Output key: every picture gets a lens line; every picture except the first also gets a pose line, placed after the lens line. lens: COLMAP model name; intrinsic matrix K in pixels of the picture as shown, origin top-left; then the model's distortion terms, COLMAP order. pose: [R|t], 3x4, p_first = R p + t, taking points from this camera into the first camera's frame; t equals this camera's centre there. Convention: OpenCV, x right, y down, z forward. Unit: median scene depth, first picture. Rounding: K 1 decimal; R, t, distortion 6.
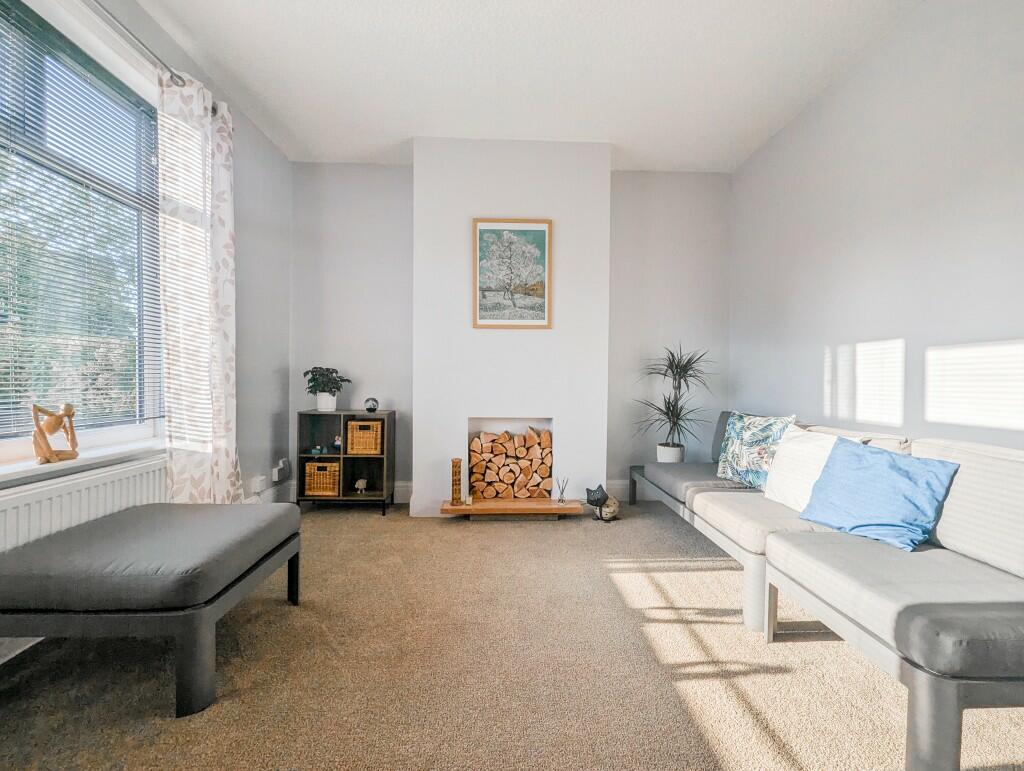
lens RADIAL K [[423.0, 0, 514.8], [0, 423.0, 385.0], [0, 0, 1]] dist [-0.001136, 0.000210]
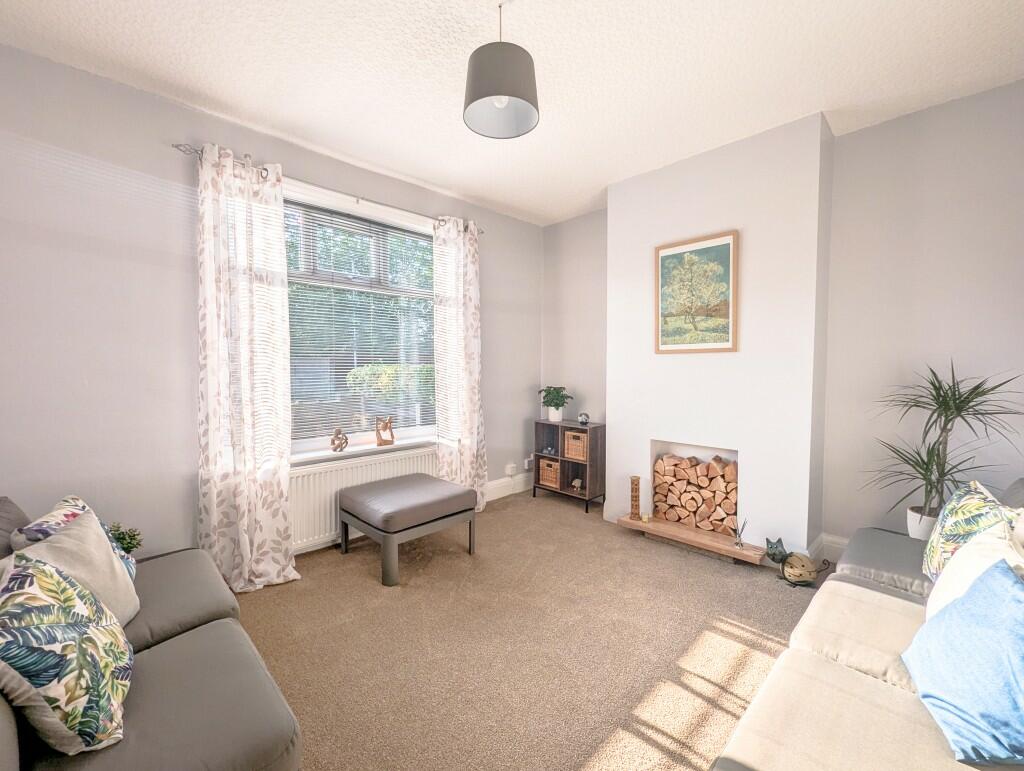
lens RADIAL K [[423.0, 0, 514.8], [0, 423.0, 385.0], [0, 0, 1]] dist [-0.001136, 0.000210]
pose [[0.683237, 0.020891, -0.729898, 0.420000], [-0.003211, 0.999667, 0.025606, -0.083023], [0.730190, -0.015151, 0.683077, 0.040389]]
